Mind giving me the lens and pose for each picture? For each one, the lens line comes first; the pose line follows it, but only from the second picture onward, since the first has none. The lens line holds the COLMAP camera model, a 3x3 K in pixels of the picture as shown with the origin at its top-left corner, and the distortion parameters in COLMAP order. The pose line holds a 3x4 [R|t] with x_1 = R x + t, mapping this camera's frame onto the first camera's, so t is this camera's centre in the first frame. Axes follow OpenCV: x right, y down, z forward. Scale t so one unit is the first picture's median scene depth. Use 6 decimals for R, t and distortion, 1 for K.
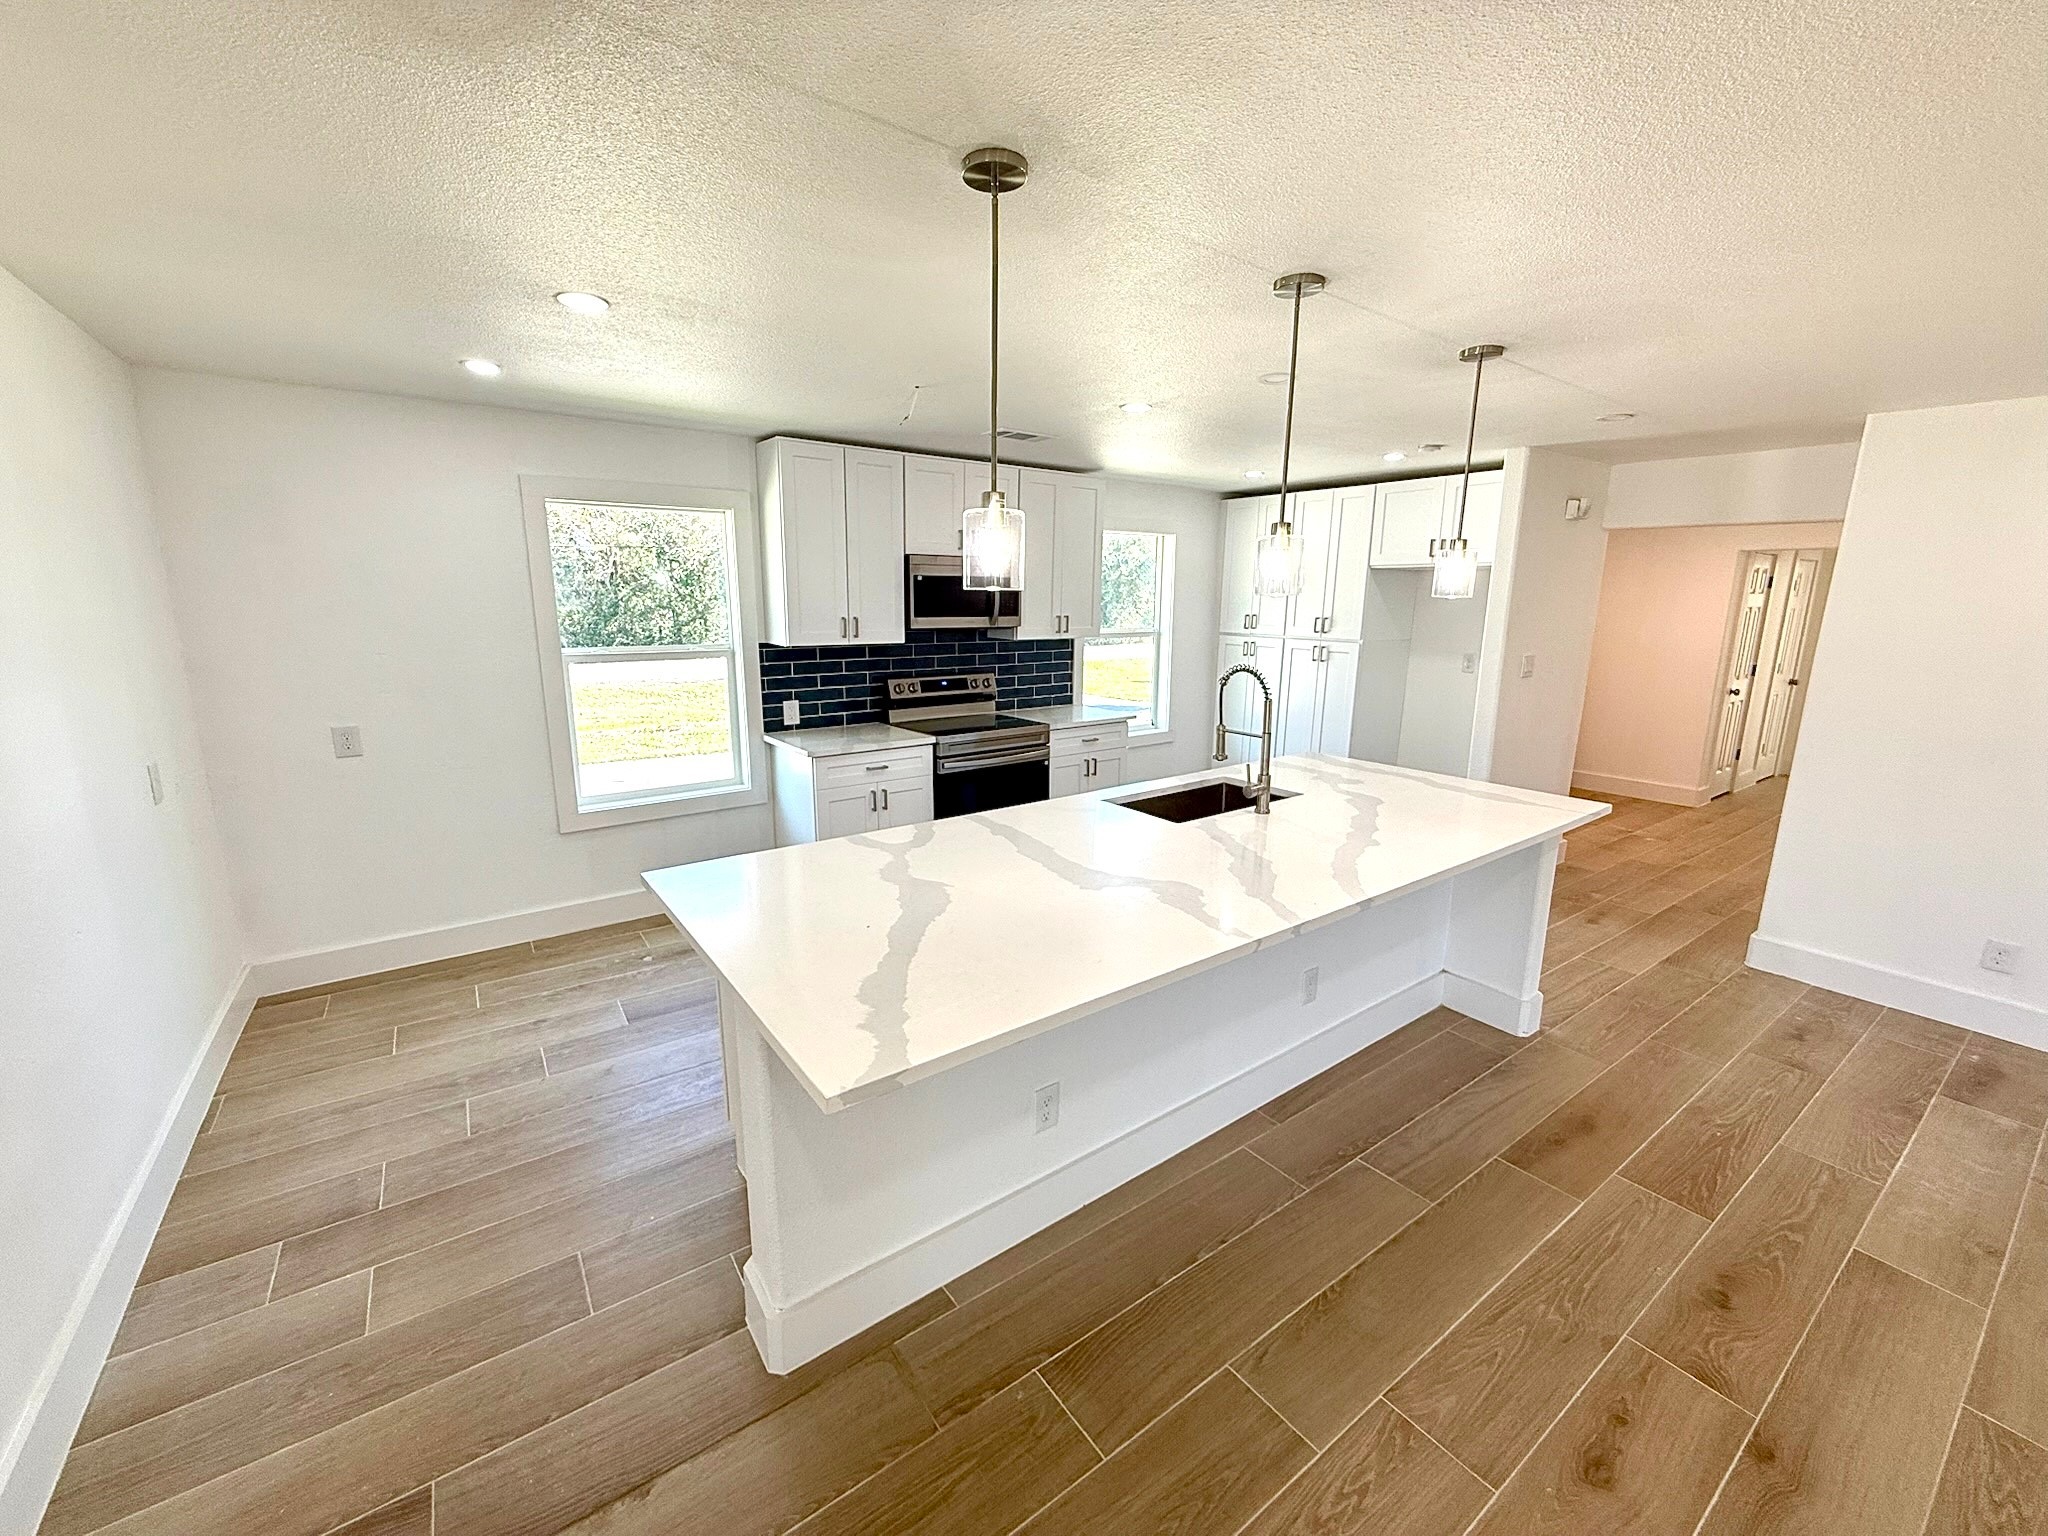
lens RADIAL K [[820.7, 0, 1009.4], [0, 820.7, 772.7], [0, 0, 1]] dist [-0.001242, 0.000134]
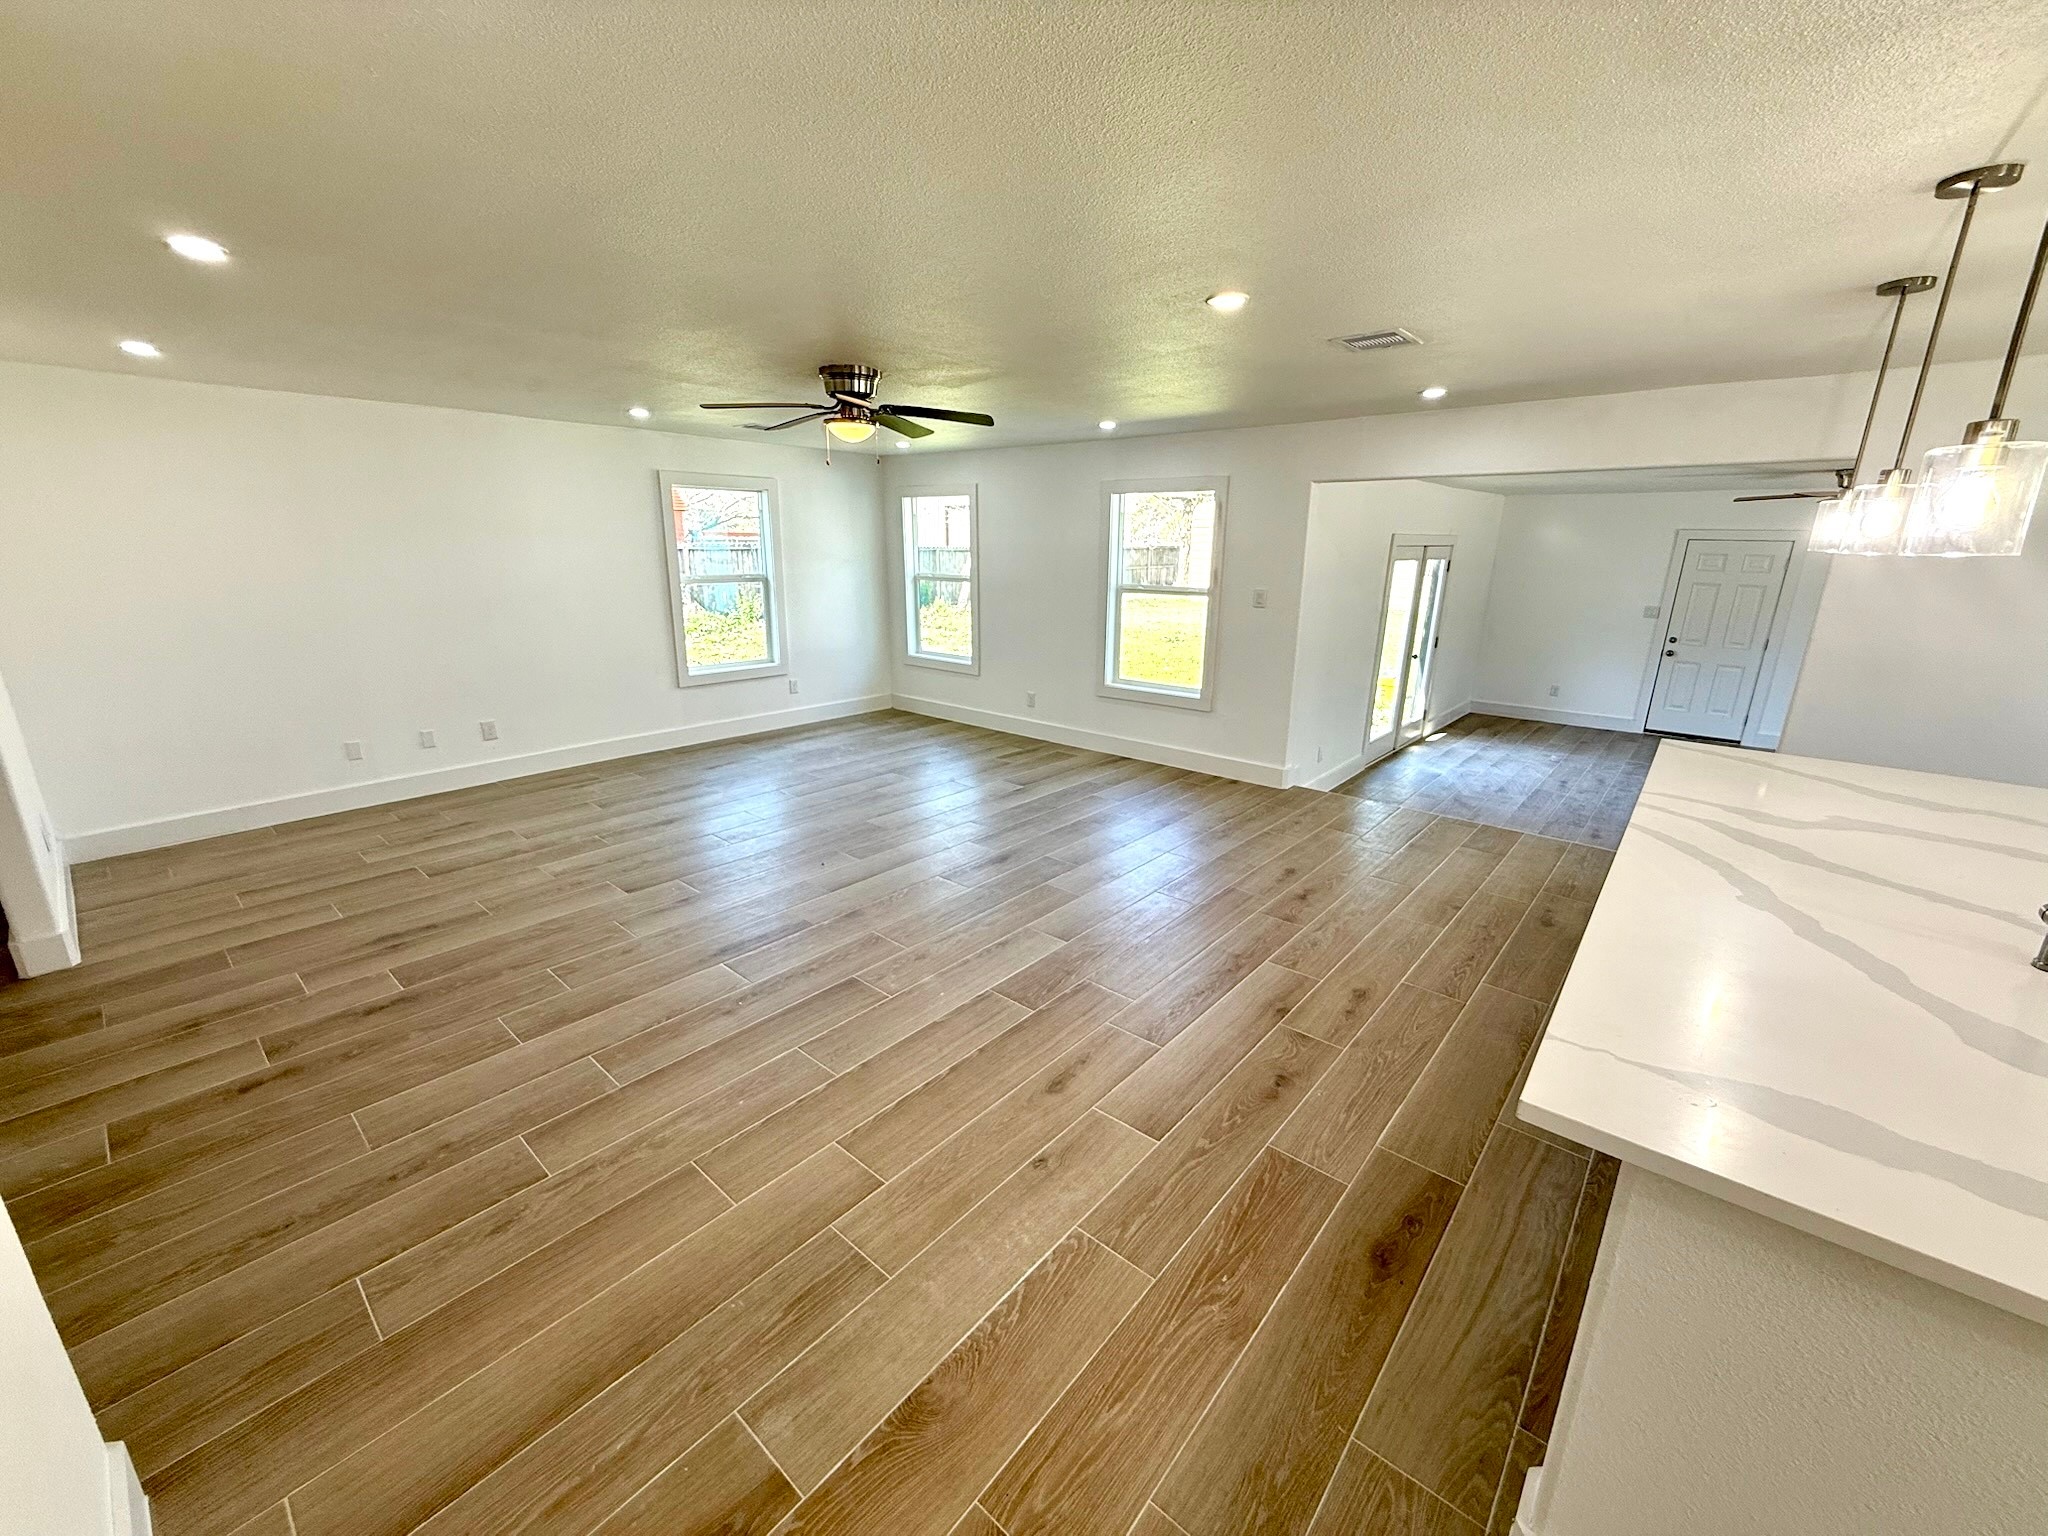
lens RADIAL K [[820.7, 0, 1018.6], [0, 820.7, 775.9], [0, 0, 1]] dist [-0.001242, 0.000134]
pose [[-0.969930, 0.049371, -0.238325, 1.520456], [-0.070598, 0.880039, 0.469625, -0.370406], [0.232921, 0.472328, -0.850091, 1.737182]]
